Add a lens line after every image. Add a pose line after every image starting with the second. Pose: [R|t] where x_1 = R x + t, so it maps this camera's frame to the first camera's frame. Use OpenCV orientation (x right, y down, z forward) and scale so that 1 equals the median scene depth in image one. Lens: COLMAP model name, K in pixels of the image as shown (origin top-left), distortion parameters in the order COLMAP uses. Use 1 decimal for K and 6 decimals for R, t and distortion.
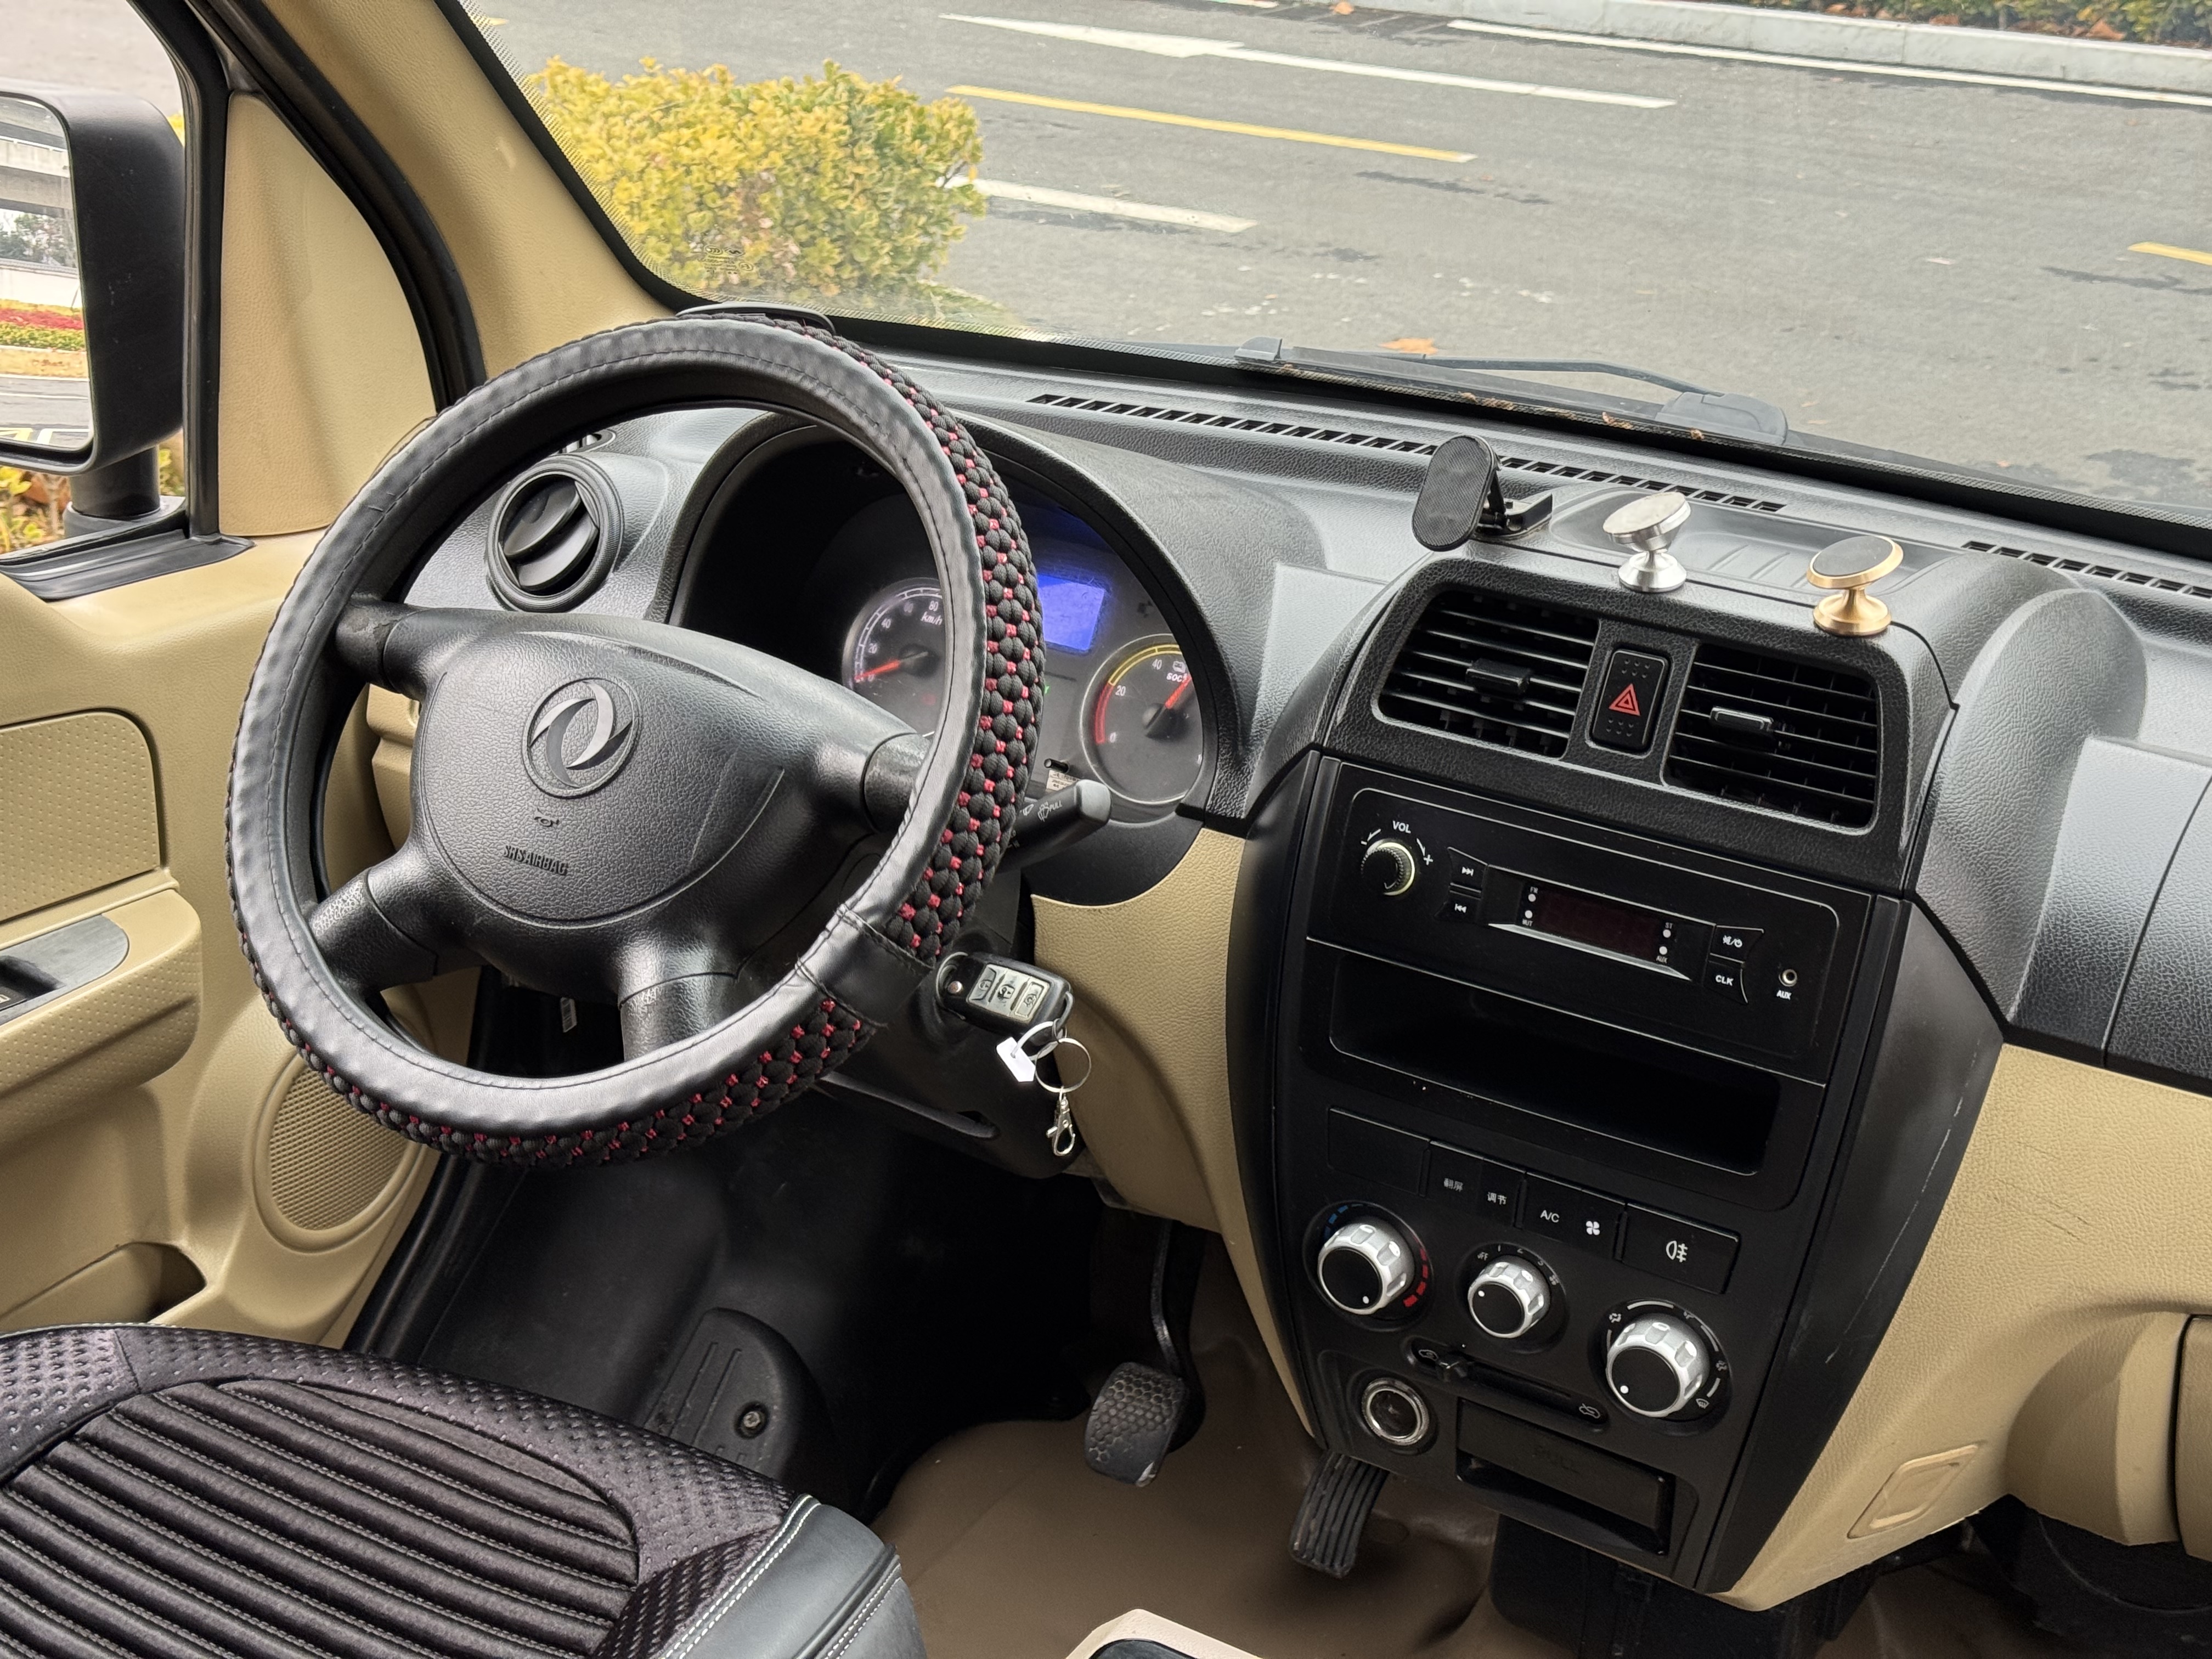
lens RADIAL K [[3098.8, 0, 1097.1], [0, 3098.8, 806.3], [0, 0, 1]] dist [0.096381, 0.000000]
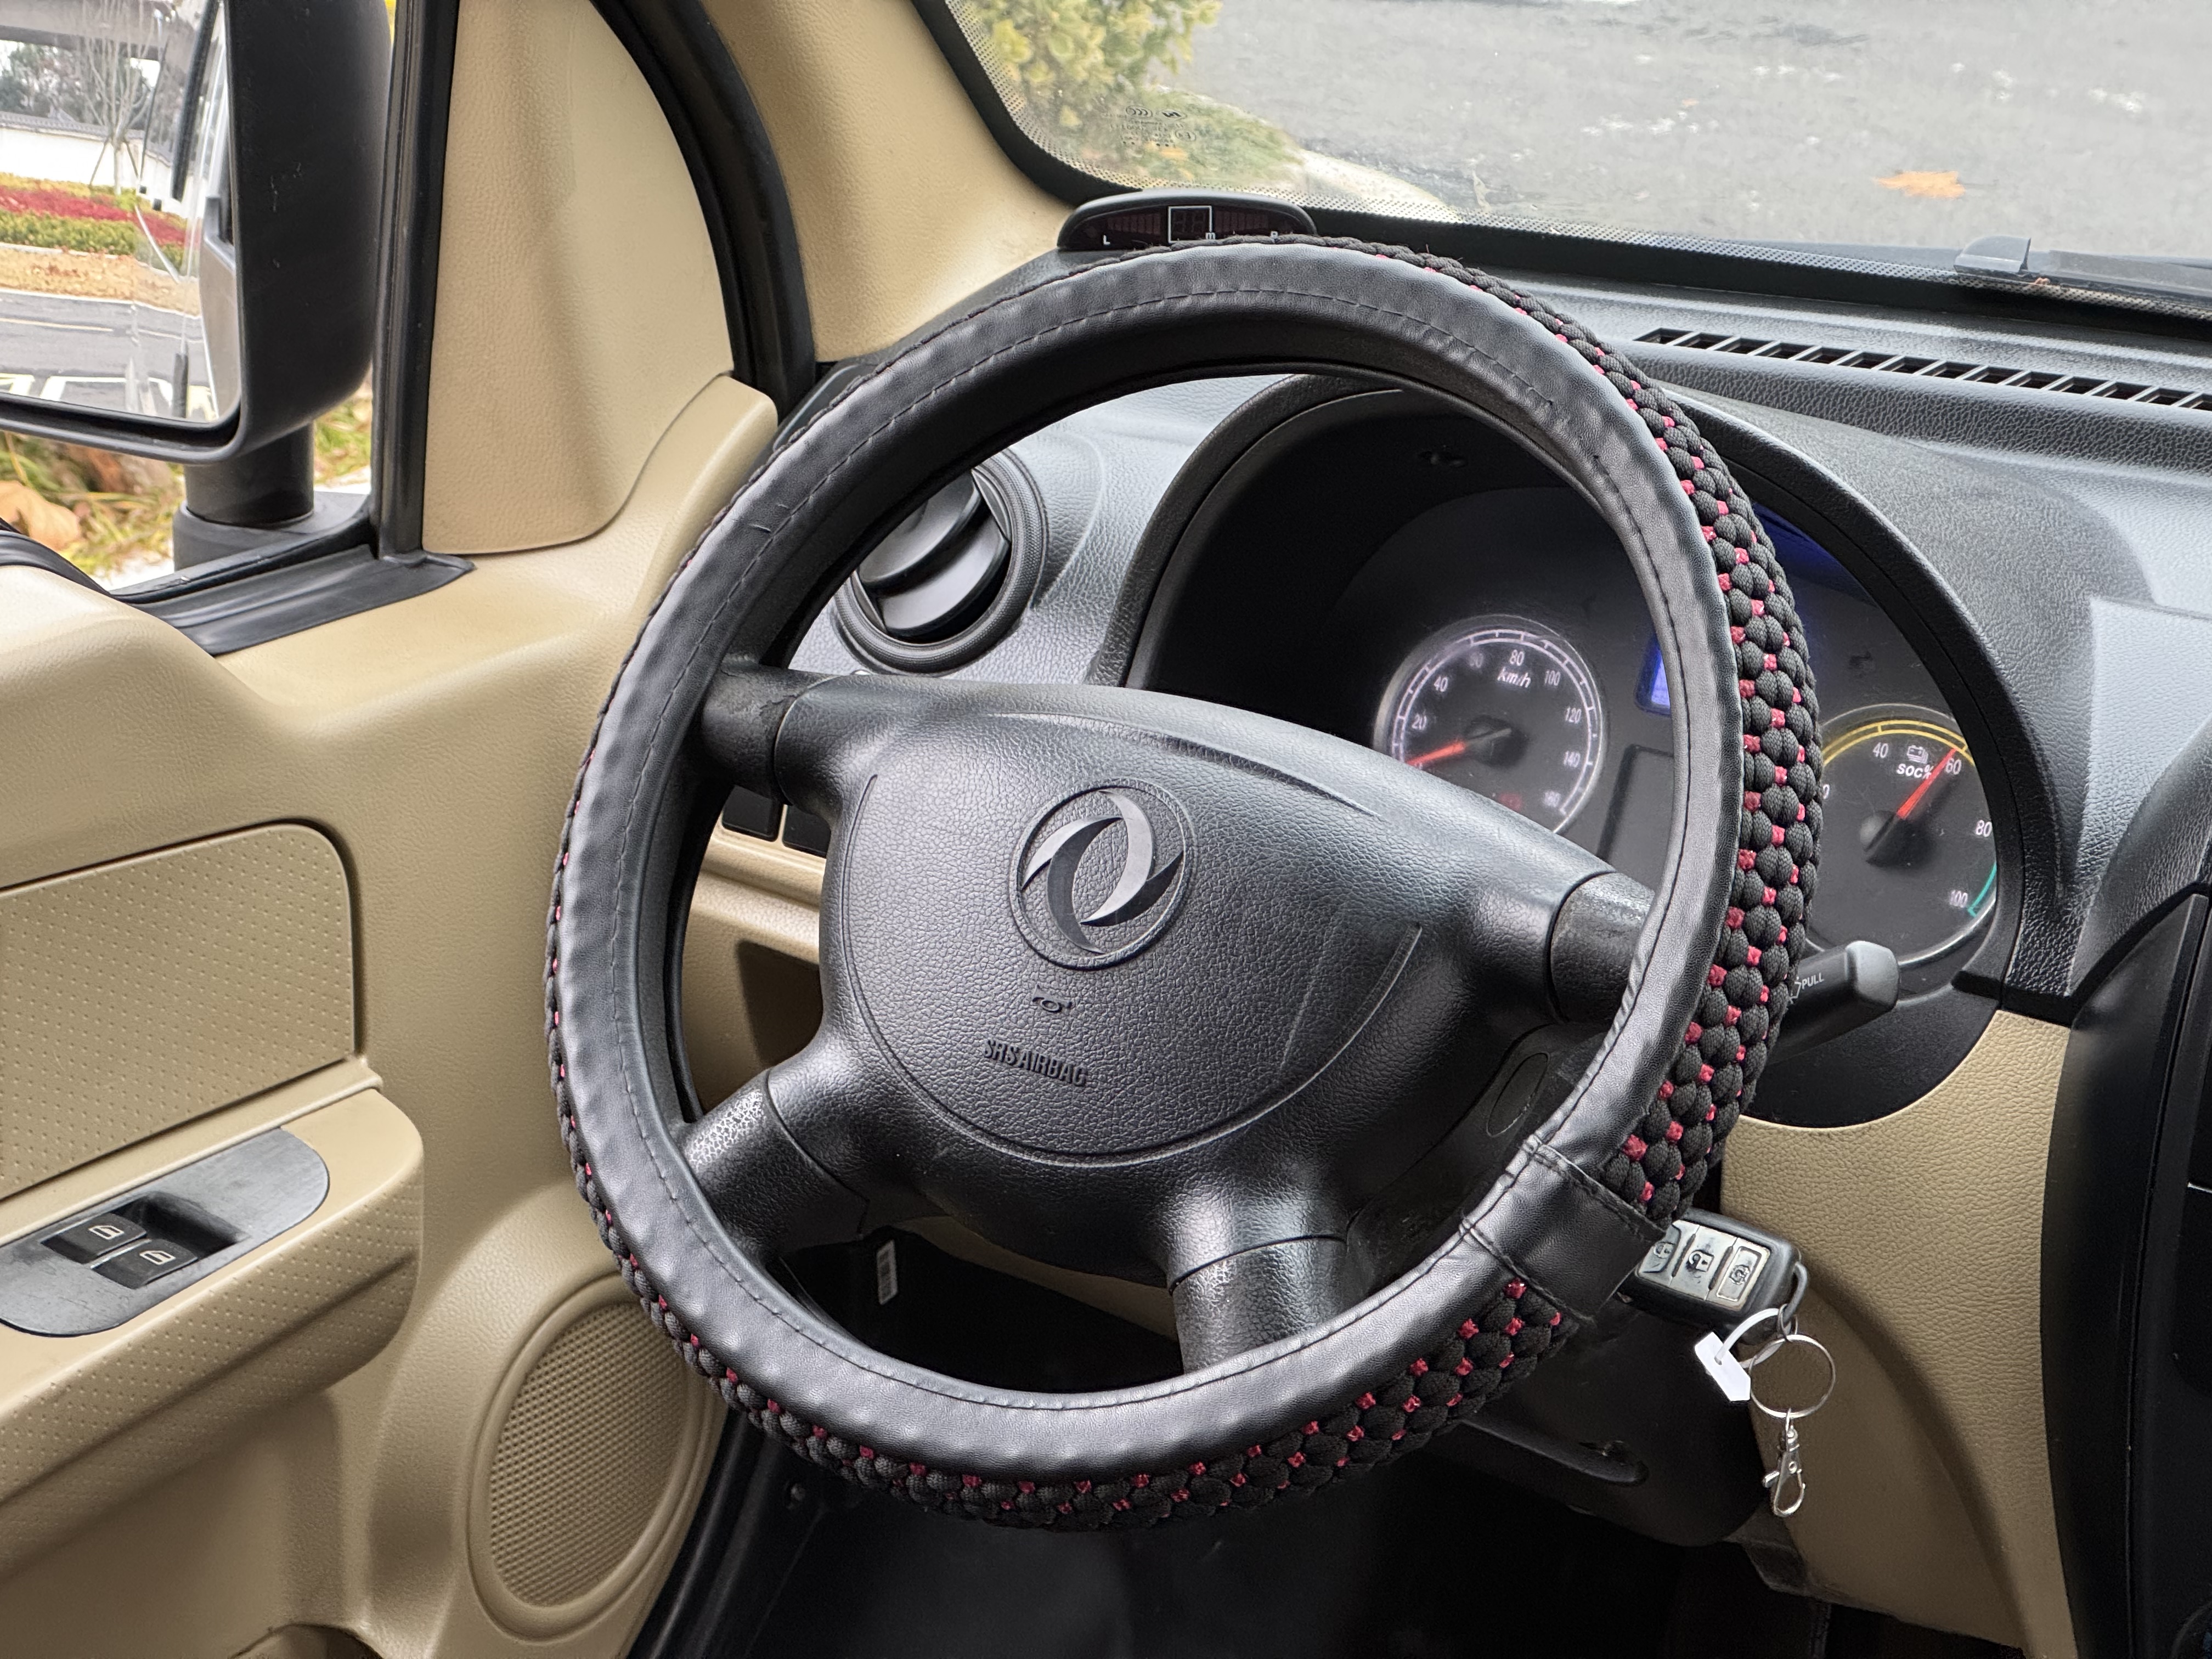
lens RADIAL K [[4965.5, 0, 1049.8], [0, 4965.5, 747.5], [0, 0, 1]] dist [0.101452, 0.000000]
pose [[0.998088, -0.000214, -0.061805, -0.101686], [-0.001797, 0.999471, -0.032484, -0.013877], [0.061780, 0.032533, 0.997559, -0.055747]]
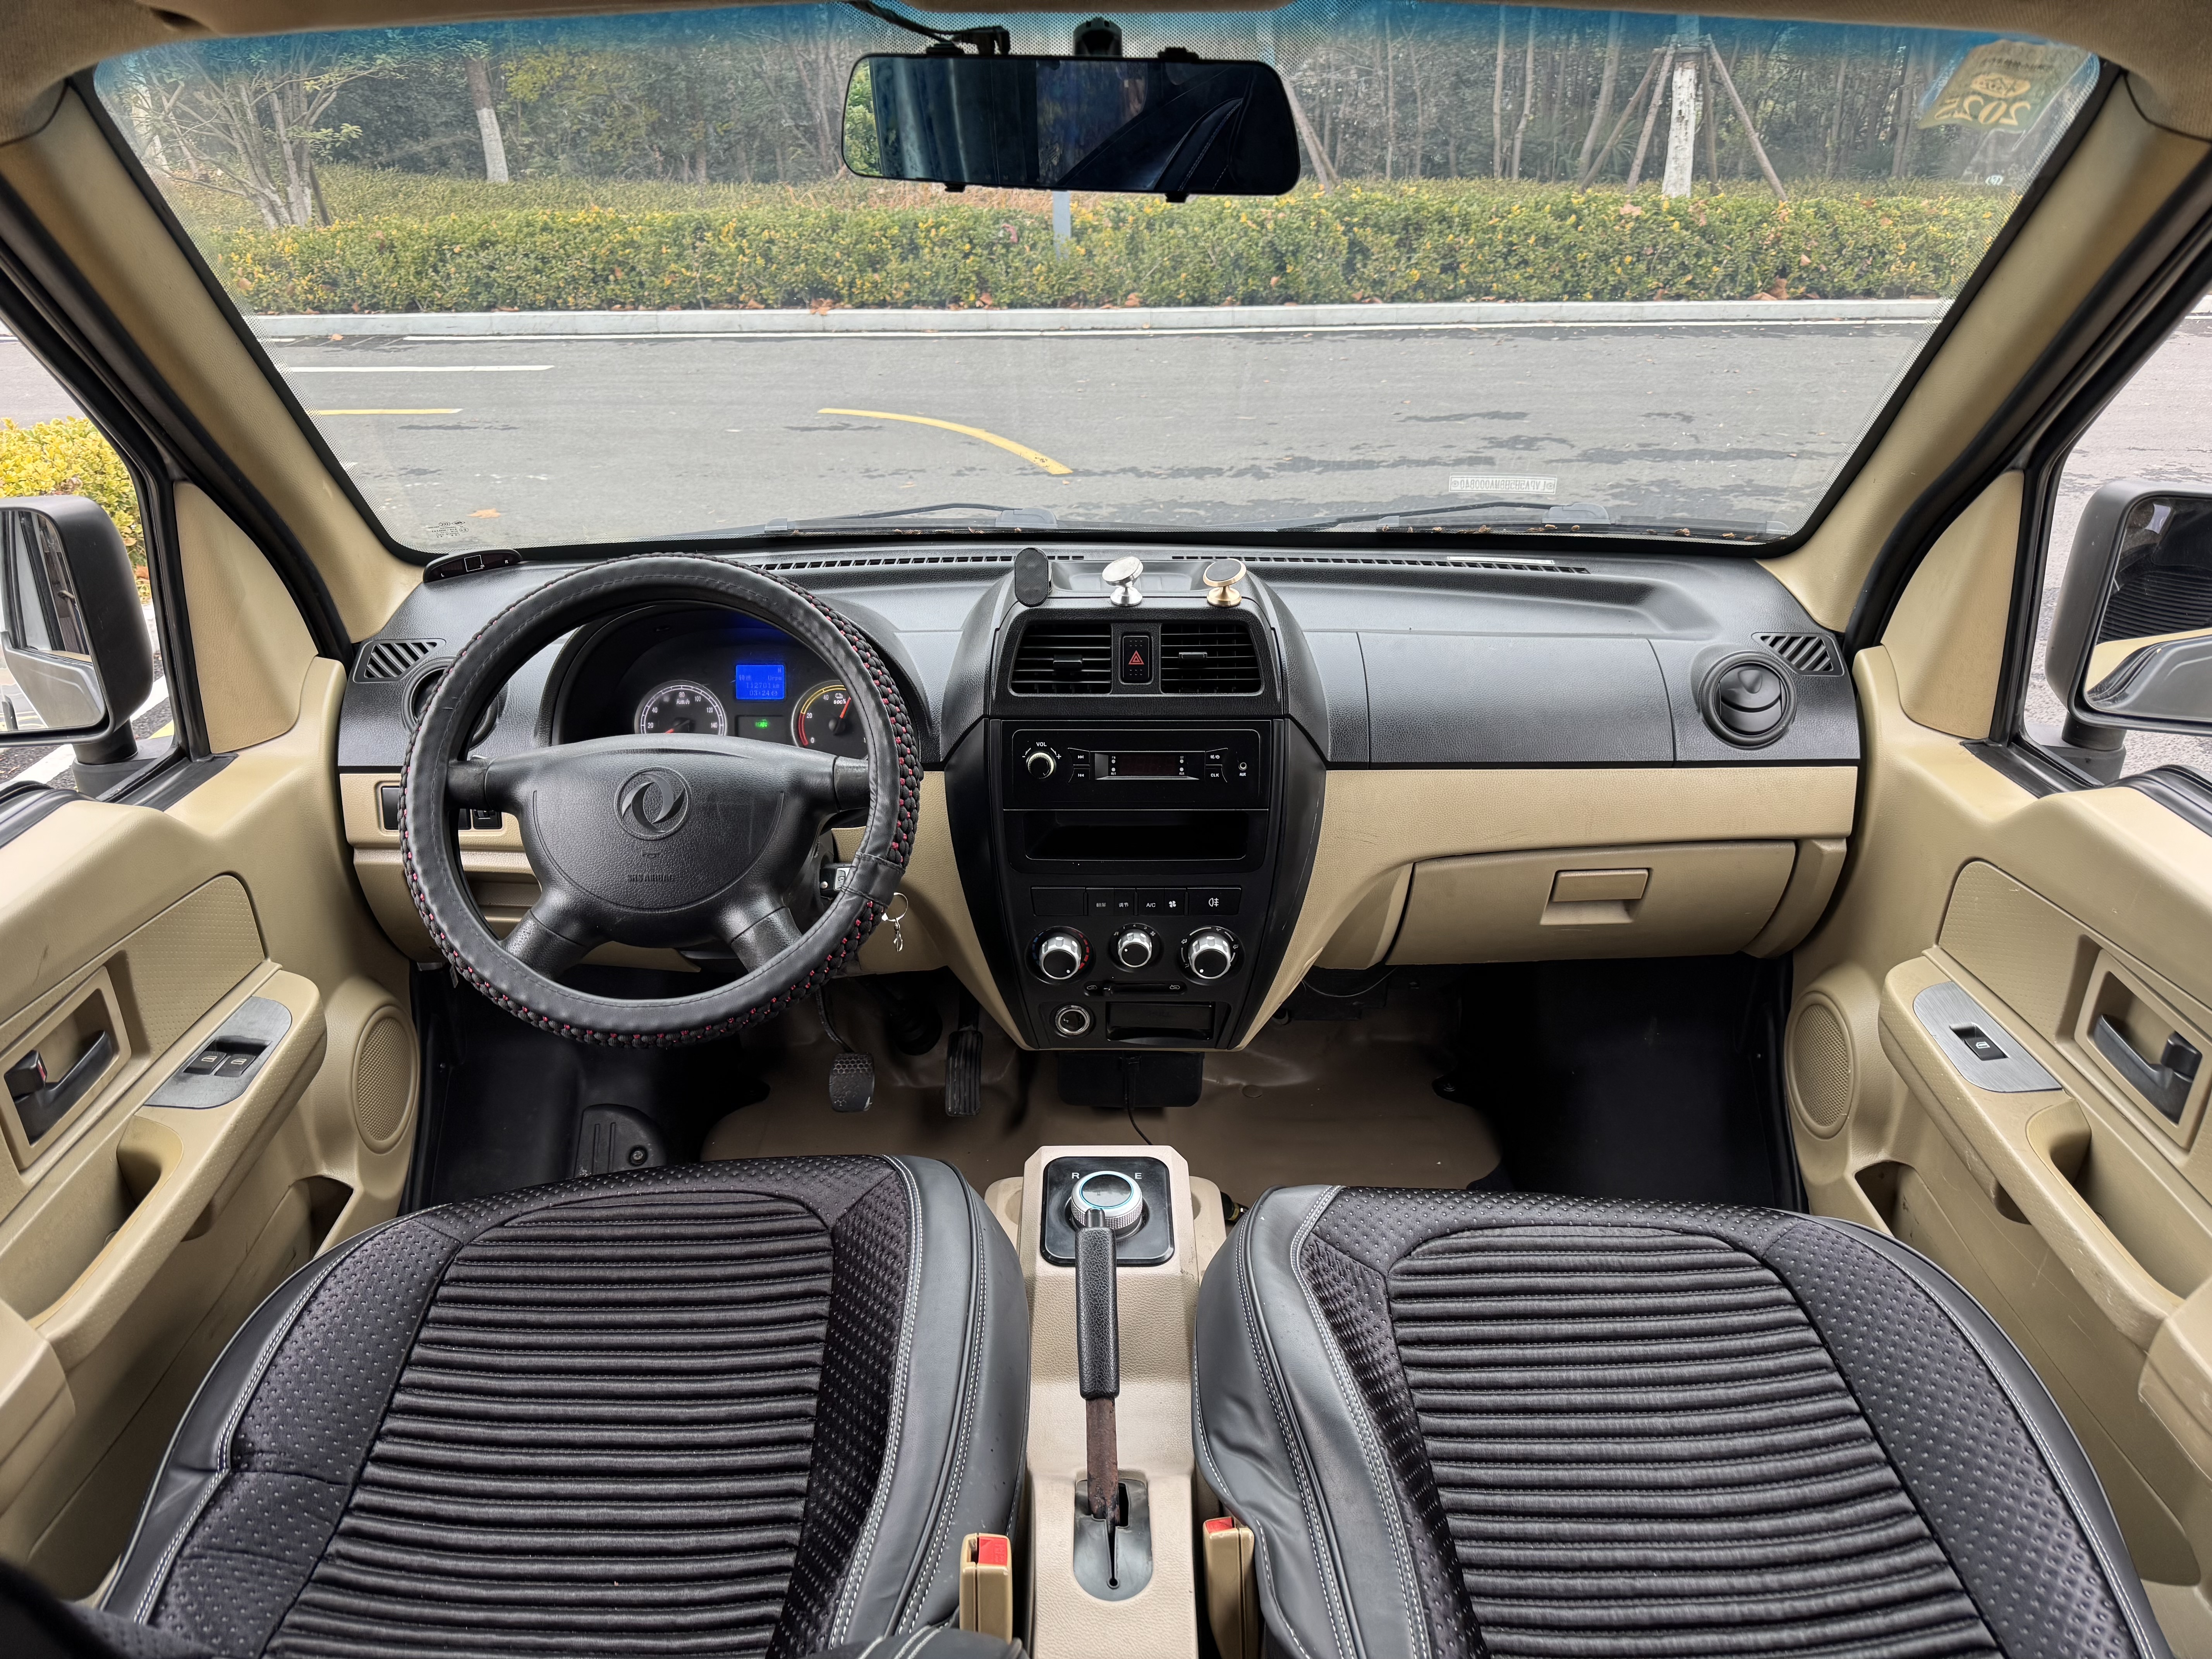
lens RADIAL K [[1558.4, 0, 1126.3], [0, 1558.4, 824.8], [0, 0, 1]] dist [0.038632, -0.029143]
pose [[0.843505, -0.266097, 0.466574, -0.333132], [0.229787, 0.963927, 0.134323, -0.064203], [-0.485486, -0.006089, 0.874223, 0.079359]]
